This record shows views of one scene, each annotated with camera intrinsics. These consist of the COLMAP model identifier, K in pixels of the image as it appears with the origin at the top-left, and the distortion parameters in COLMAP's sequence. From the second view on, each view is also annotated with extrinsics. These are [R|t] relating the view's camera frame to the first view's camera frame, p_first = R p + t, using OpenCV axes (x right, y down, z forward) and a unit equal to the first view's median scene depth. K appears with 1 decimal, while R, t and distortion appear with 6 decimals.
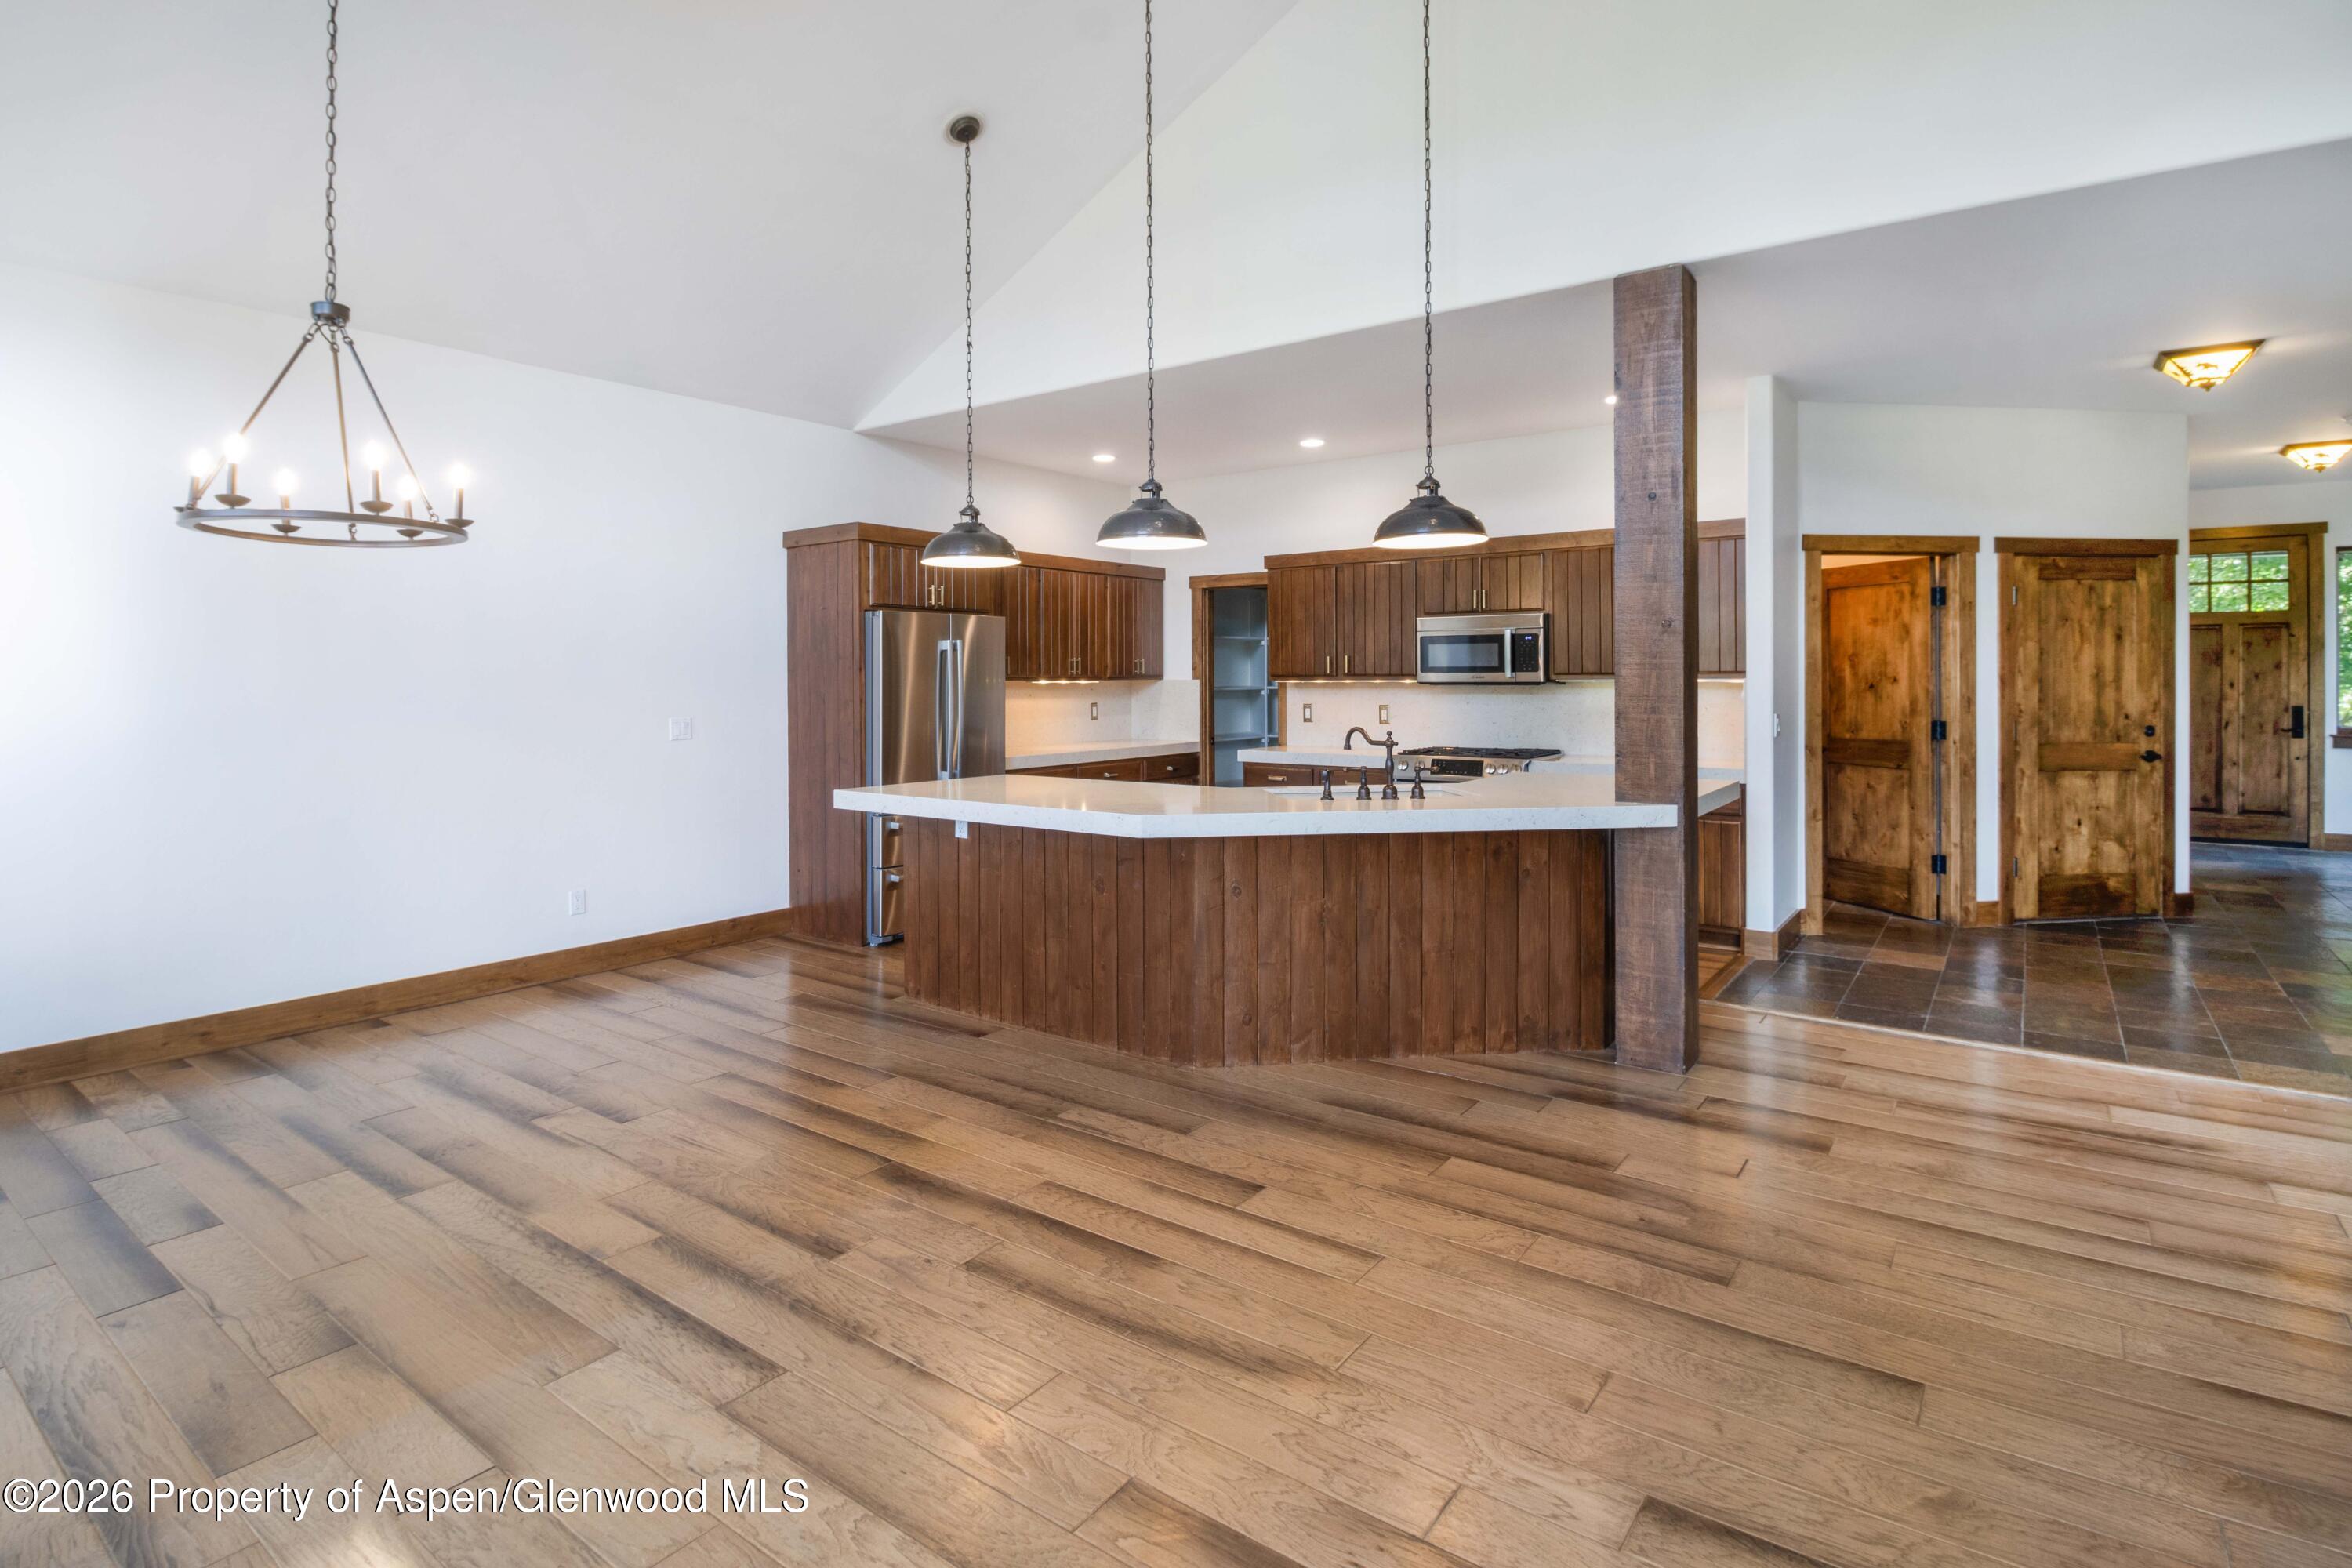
lens RADIAL K [[1143.6, 0, 1182.3], [0, 1143.6, 688.2], [0, 0, 1]] dist [0.007562, -0.000995]
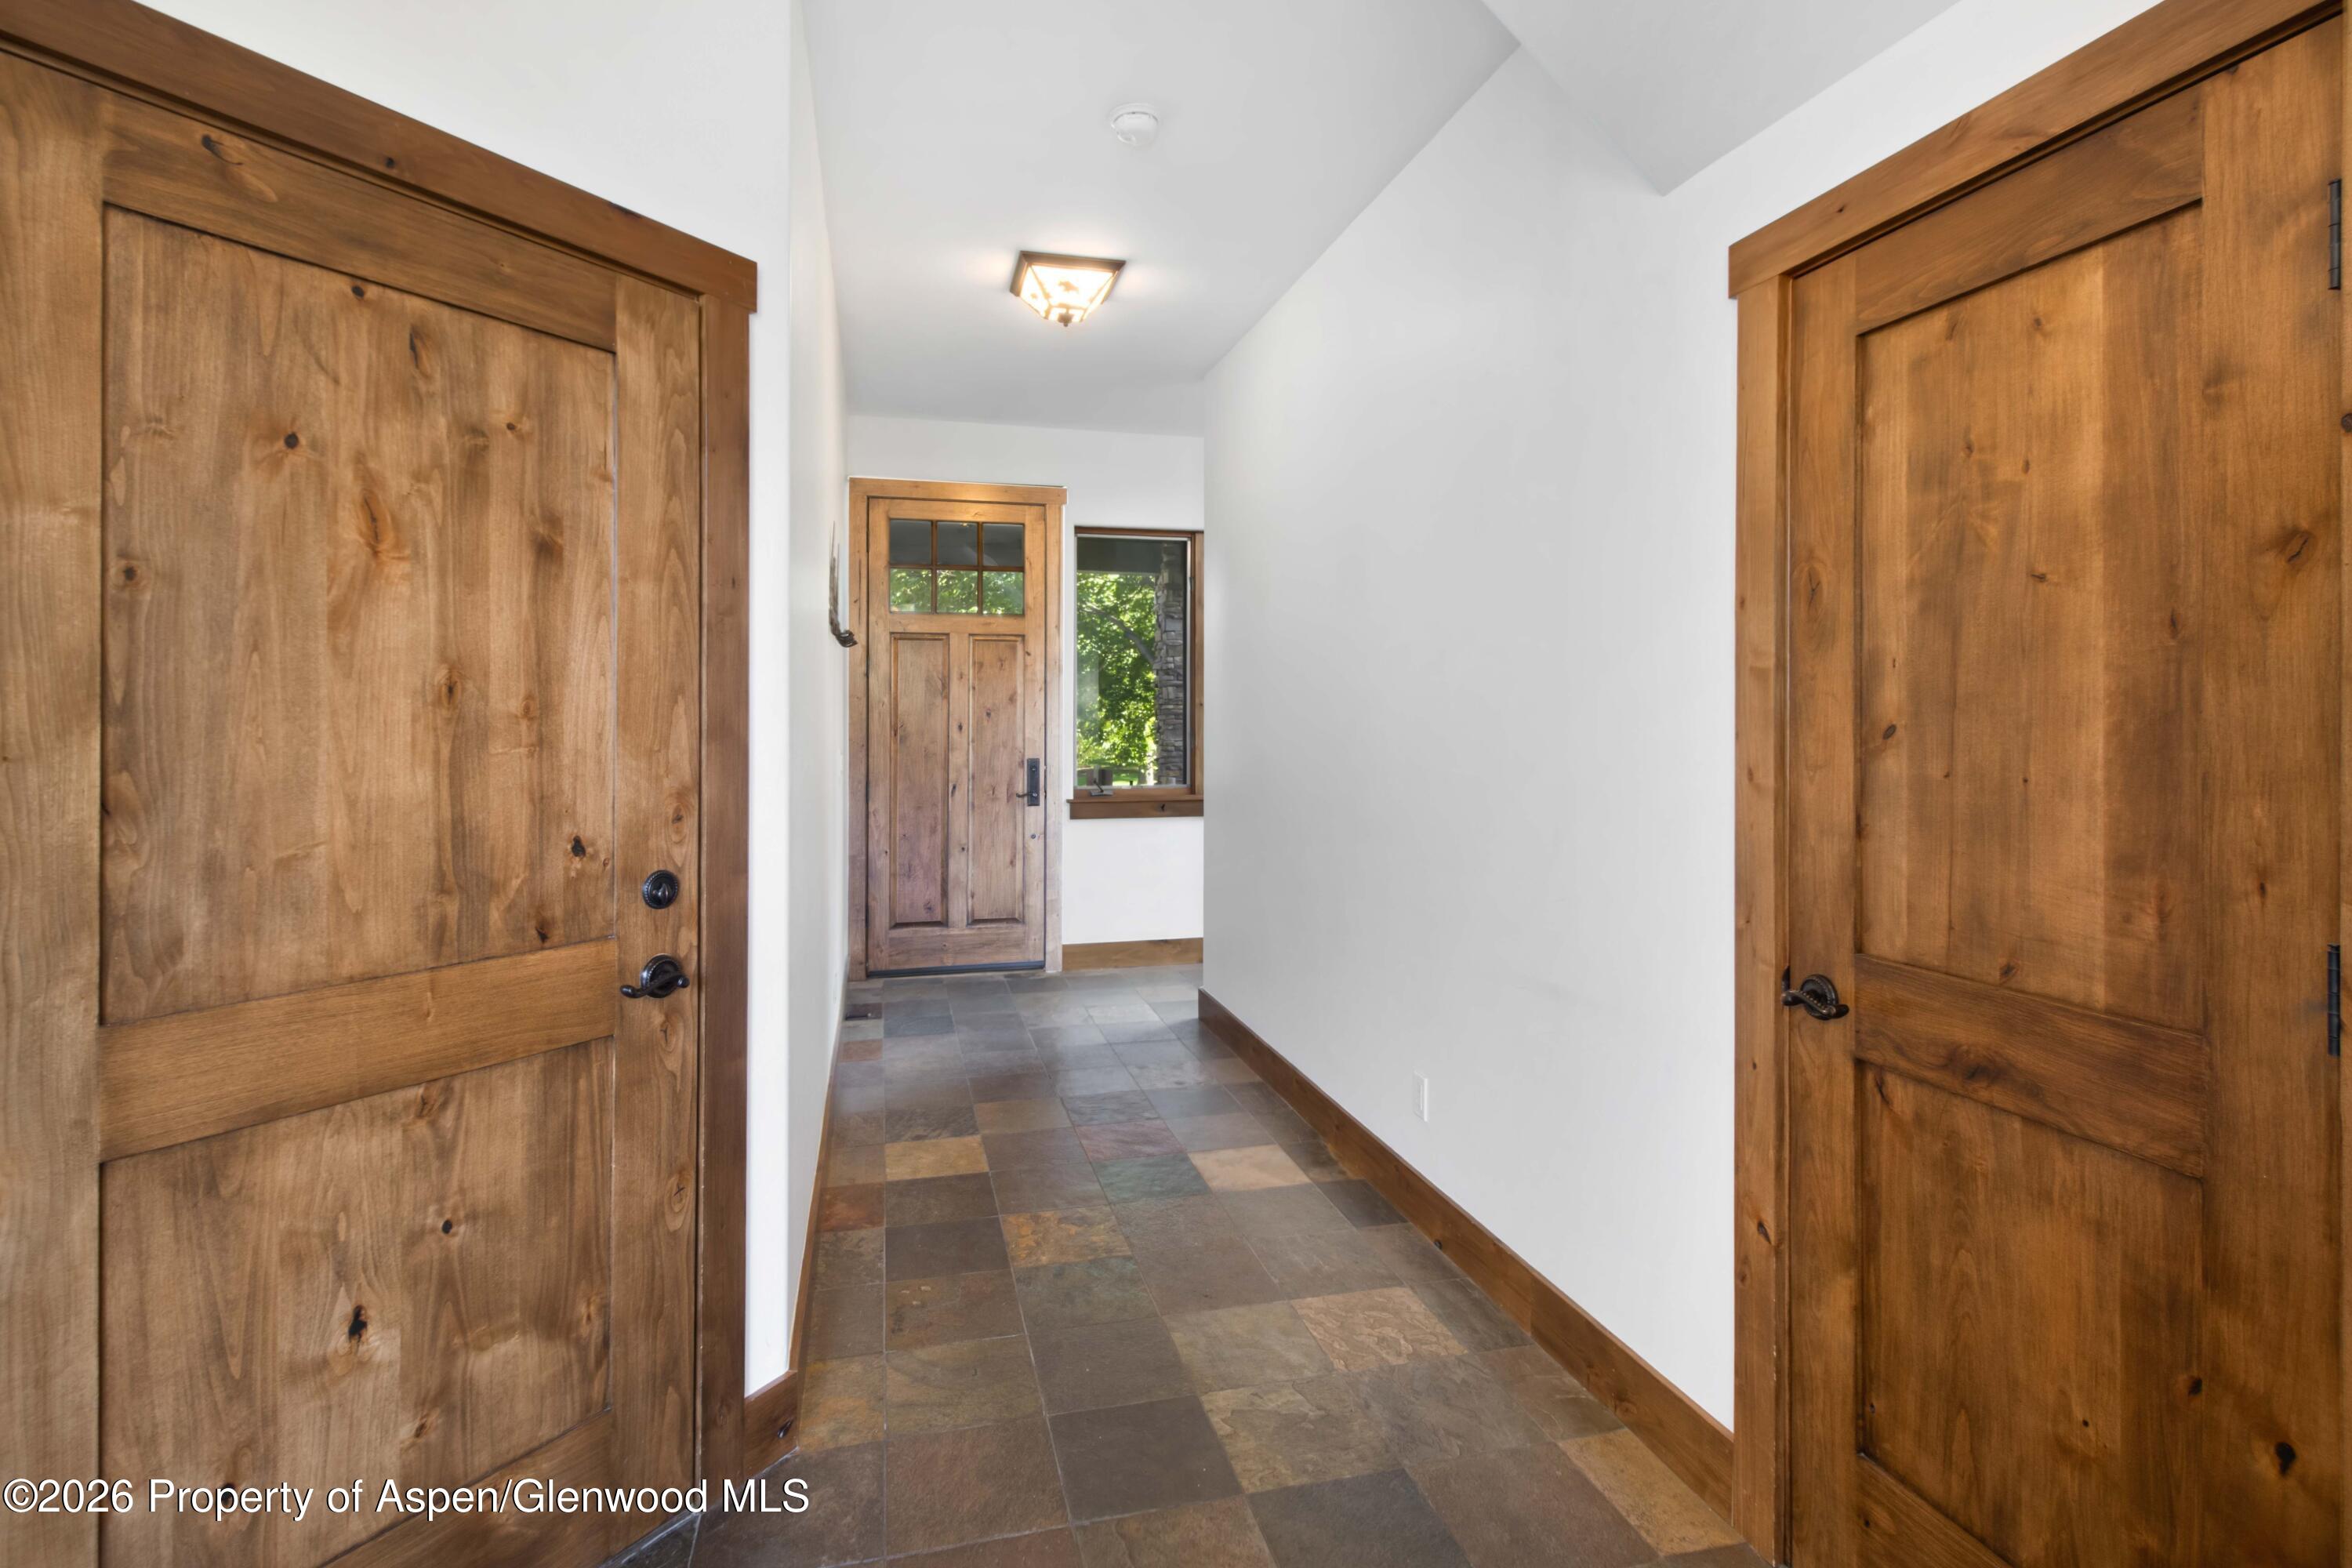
lens RADIAL K [[1143.6, 0, 1164.2], [0, 1143.6, 715.4], [0, 0, 1]] dist [0.007562, -0.000995]
pose [[0.636135, 0.009444, 0.771520, 0.700189], [-0.001756, 0.999940, -0.010792, -0.003891], [-0.771576, 0.005510, 0.636114, 0.719399]]
